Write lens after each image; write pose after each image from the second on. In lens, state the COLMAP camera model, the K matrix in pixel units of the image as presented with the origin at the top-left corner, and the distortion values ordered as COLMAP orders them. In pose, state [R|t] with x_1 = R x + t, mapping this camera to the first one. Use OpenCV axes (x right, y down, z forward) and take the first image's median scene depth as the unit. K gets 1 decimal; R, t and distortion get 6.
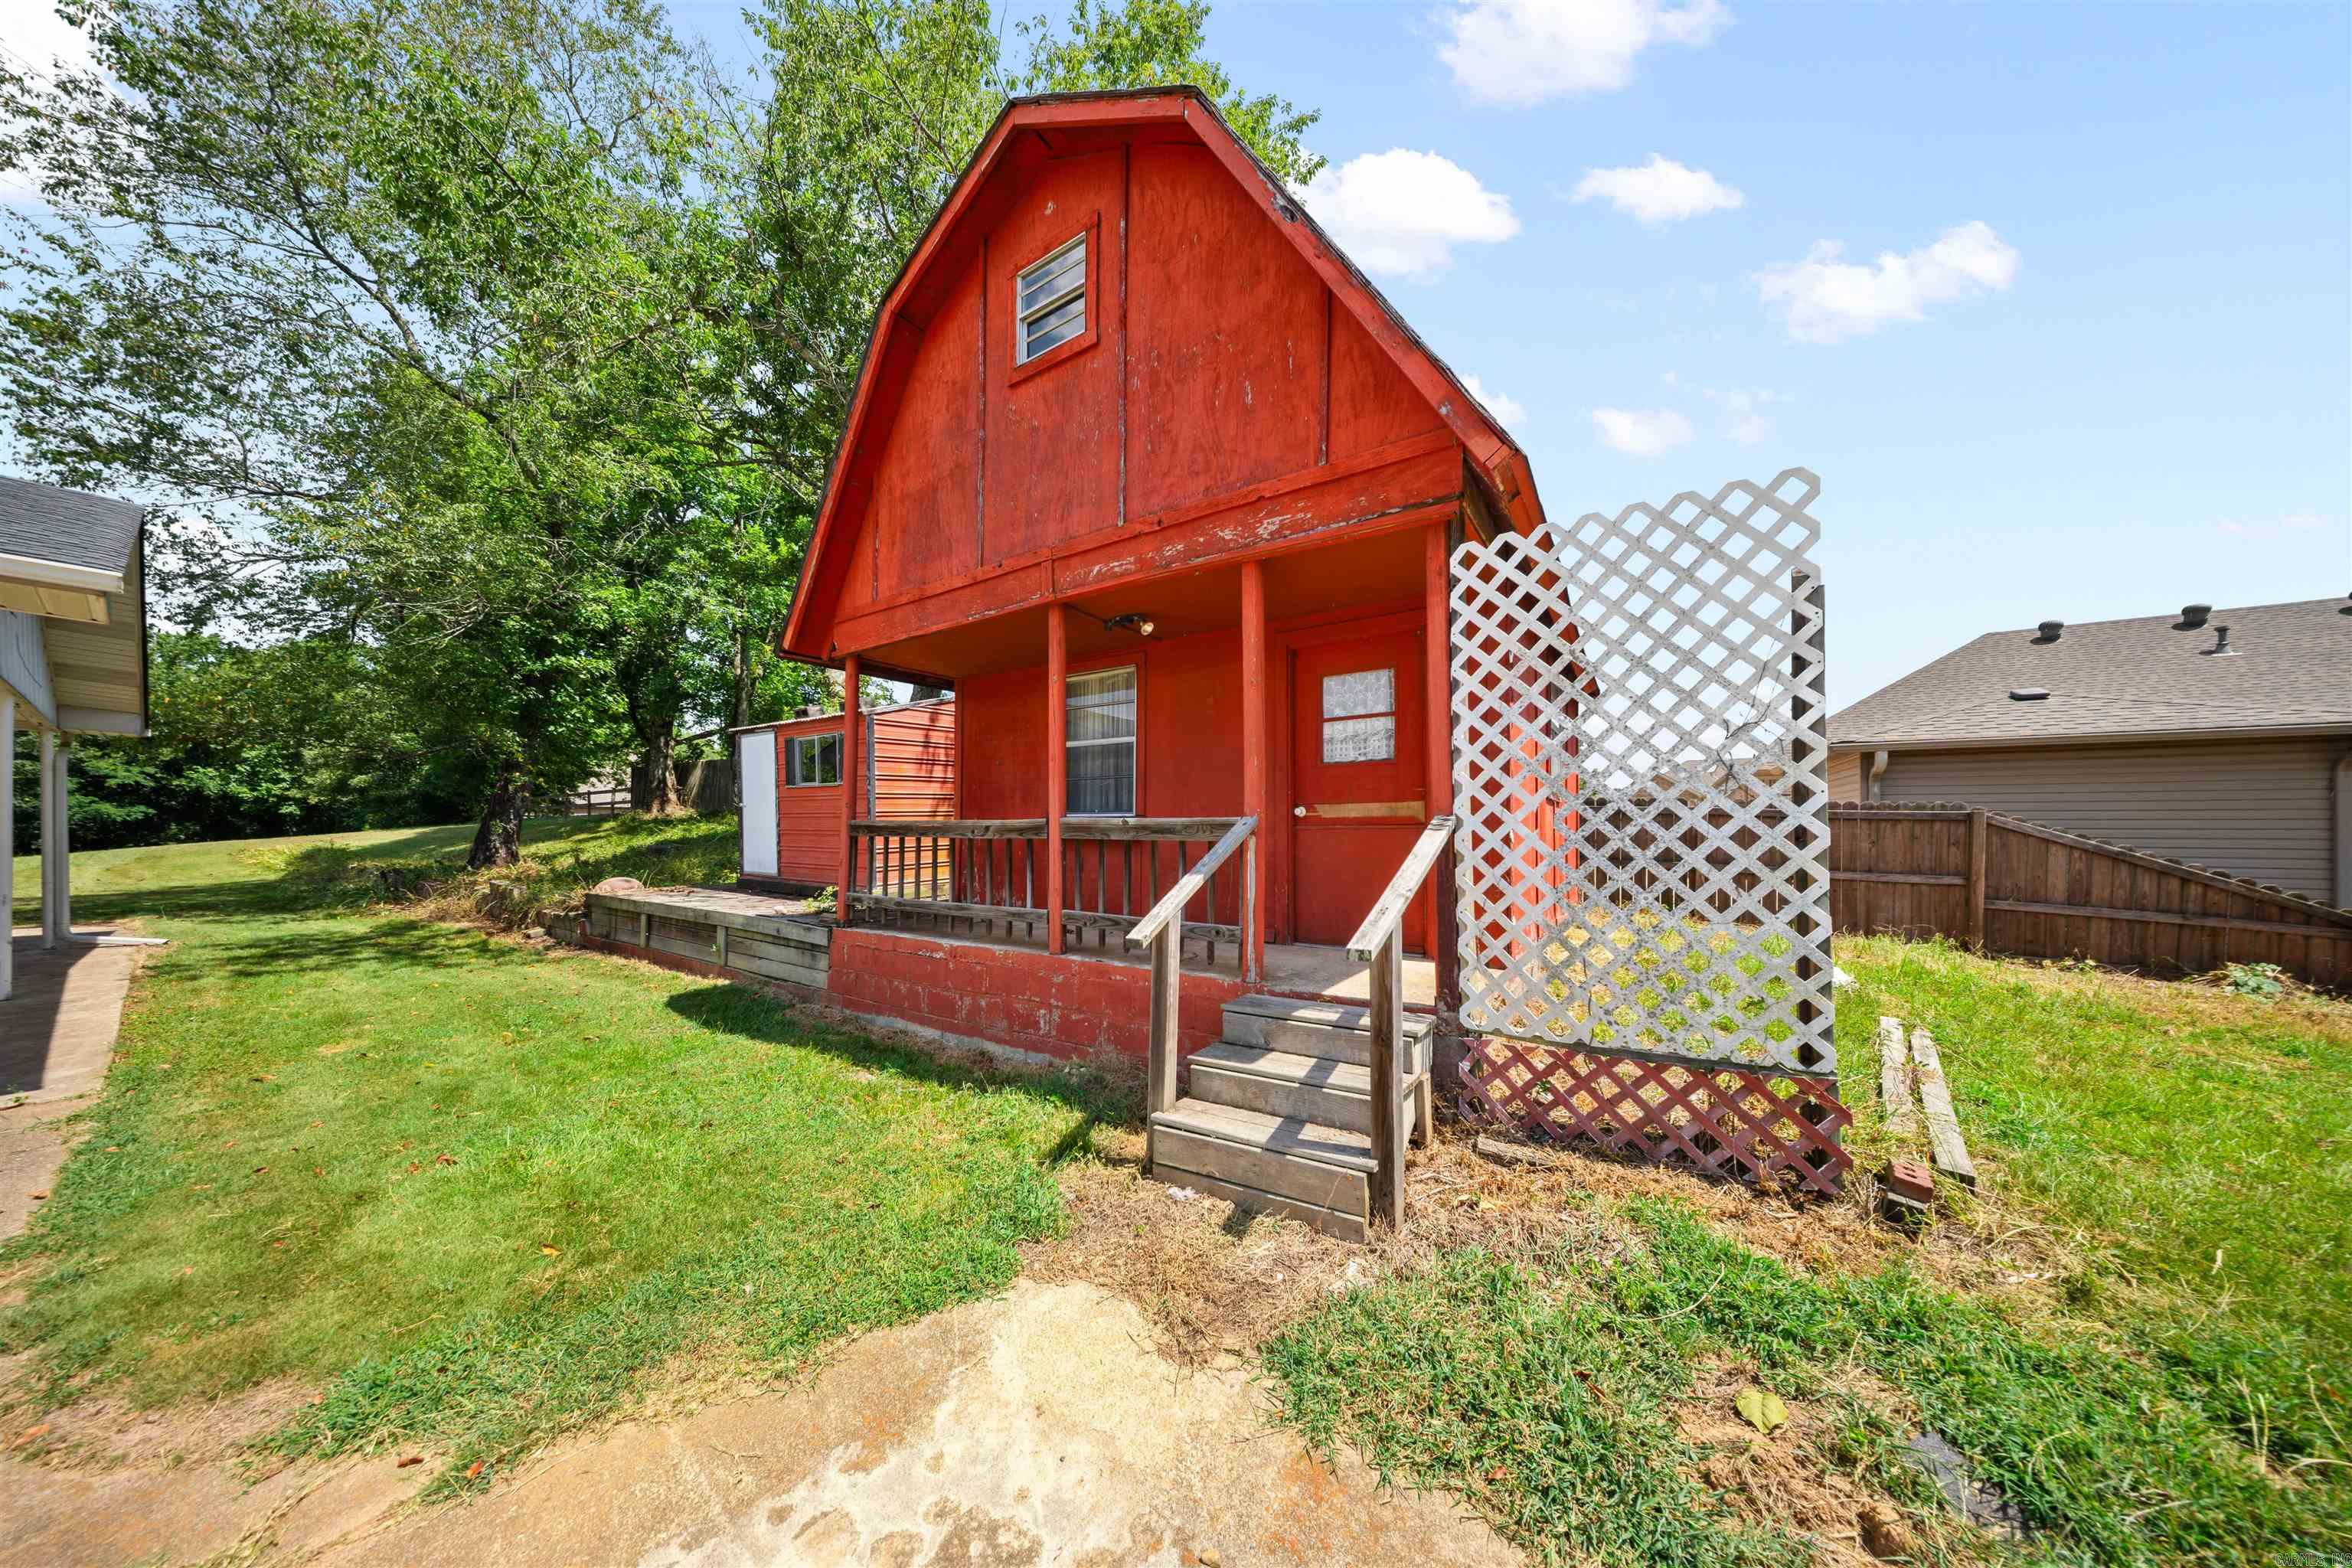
lens RADIAL K [[723.6, 0, 1173.7], [0, 723.6, 817.6], [0, 0, 1]] dist [0.005669, 0.000014]
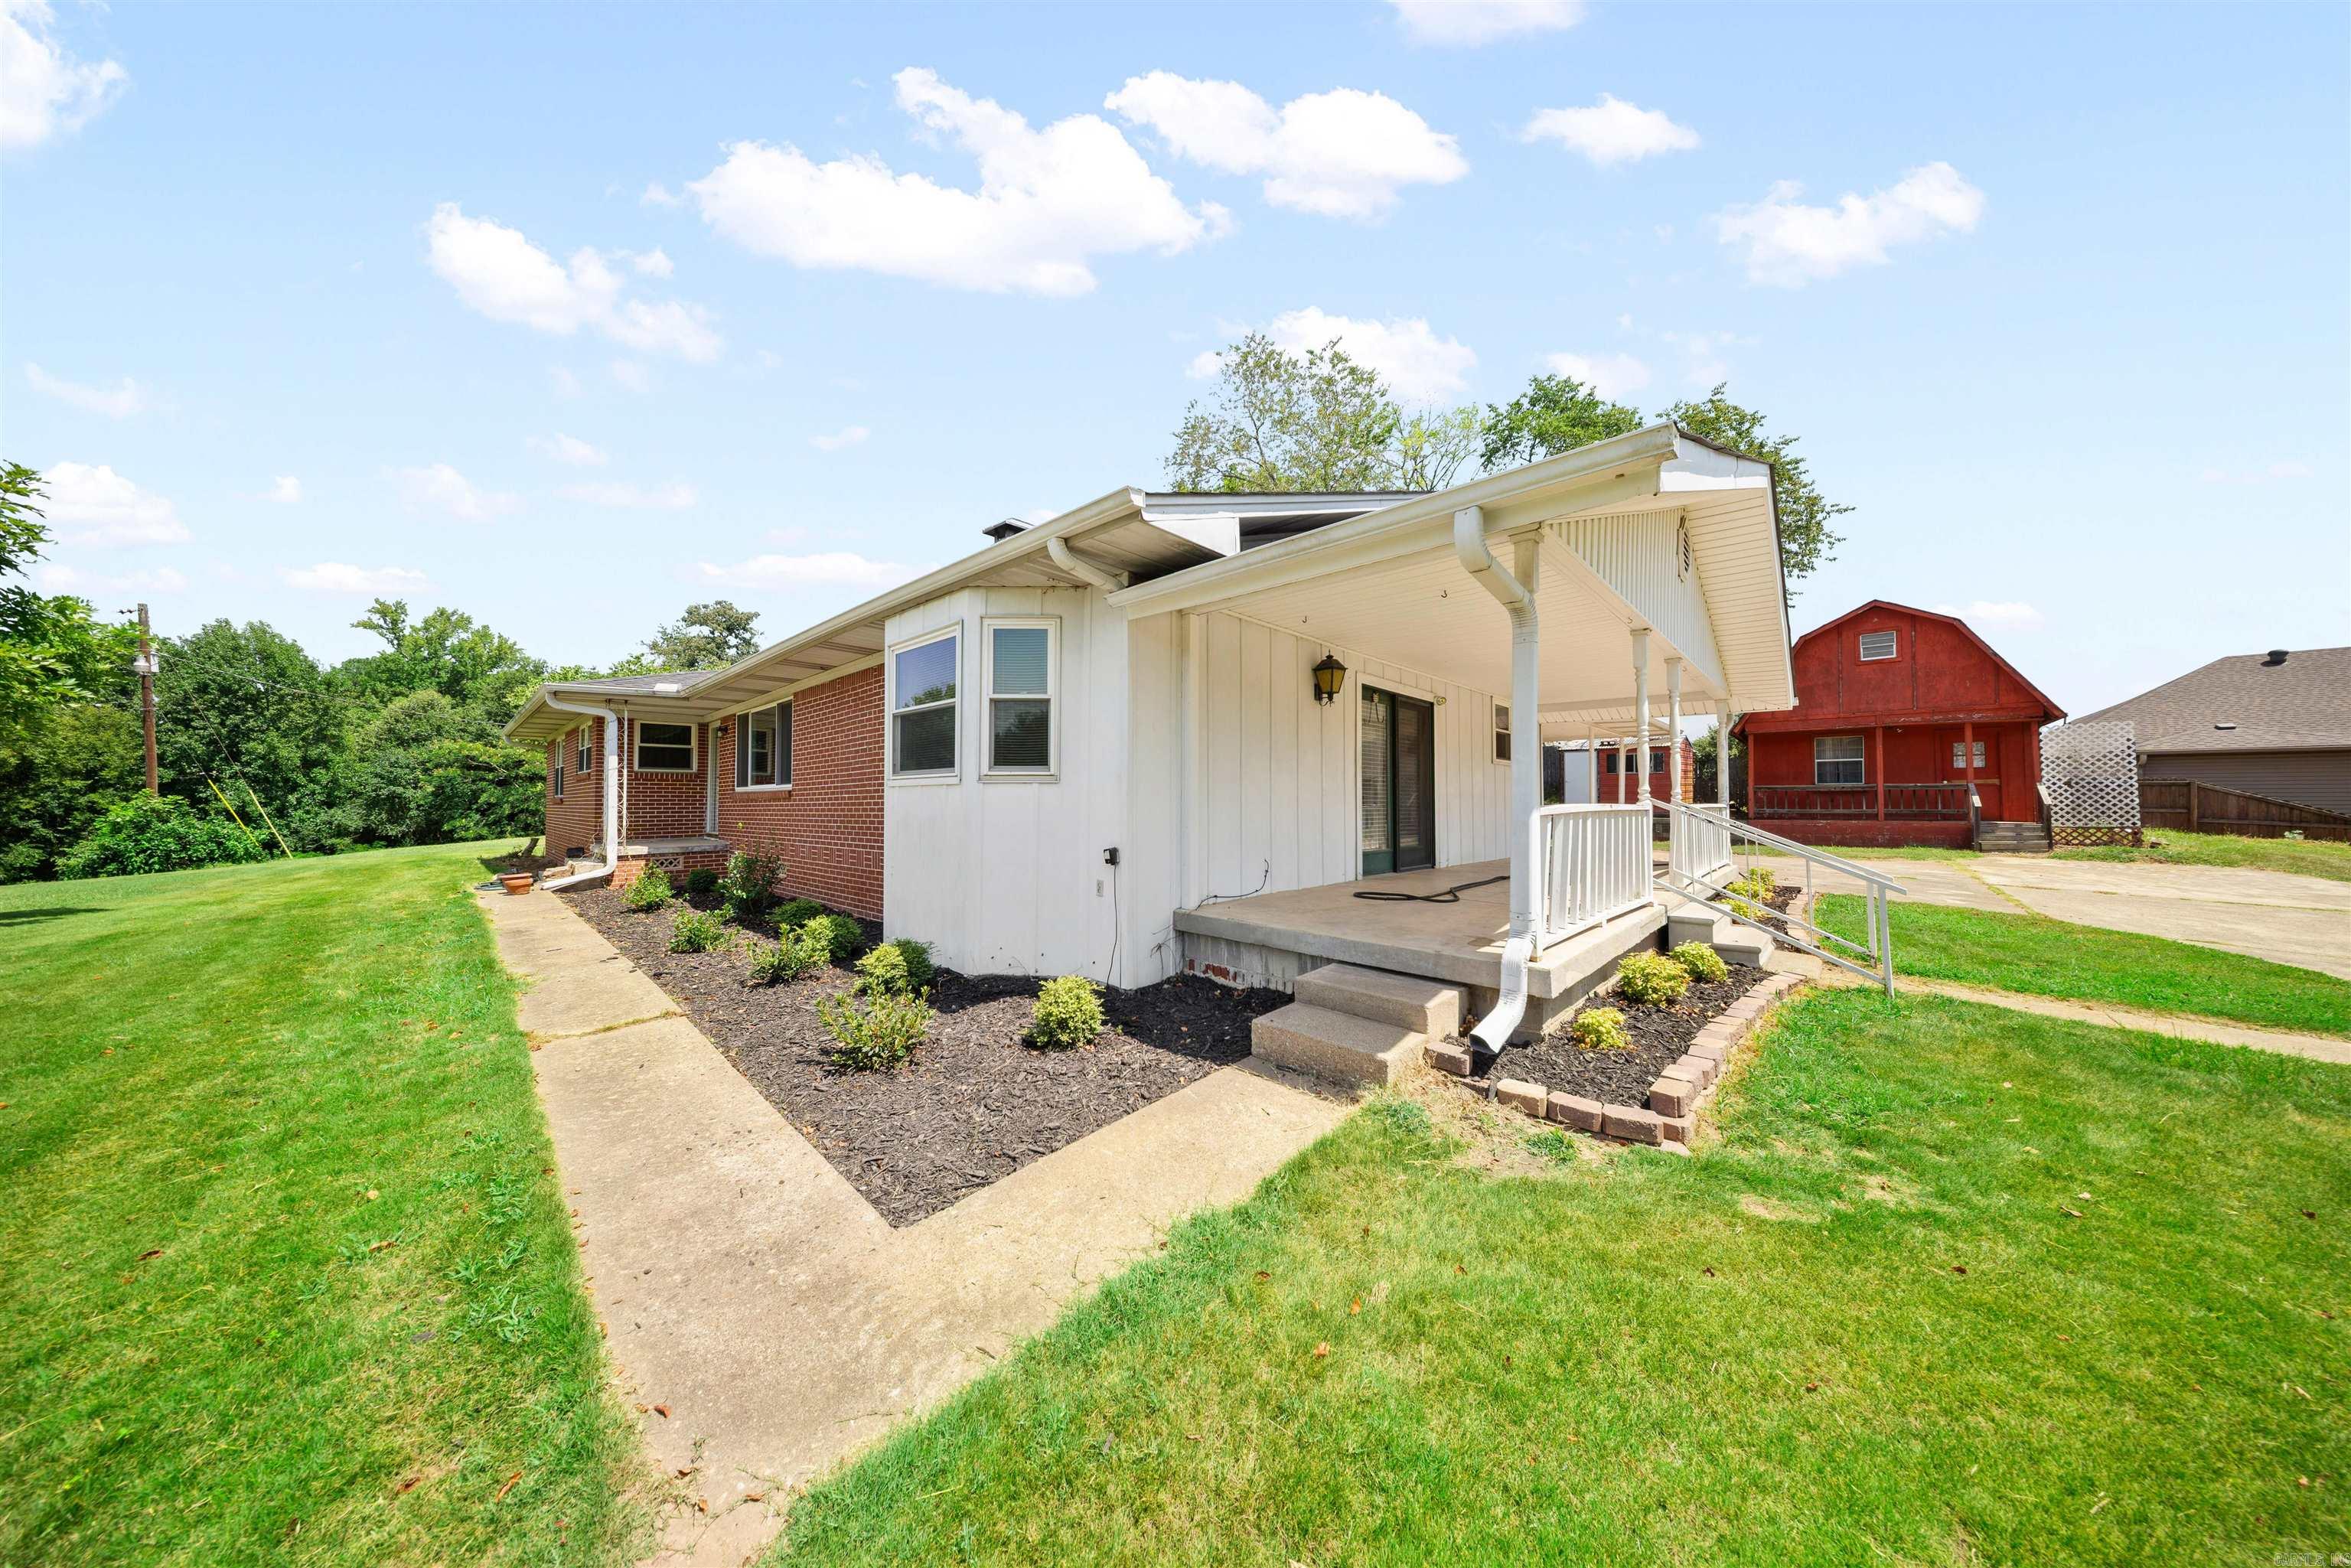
lens RADIAL K [[722.2, 0, 1175.5], [0, 722.2, 784.0], [0, 0, 1]] dist [-0.000737, 0.000023]
pose [[0.987923, -0.006565, -0.154803, -3.098678], [0.003380, 0.999777, -0.020827, 0.064656], [0.154906, 0.020053, 0.987726, -3.145248]]
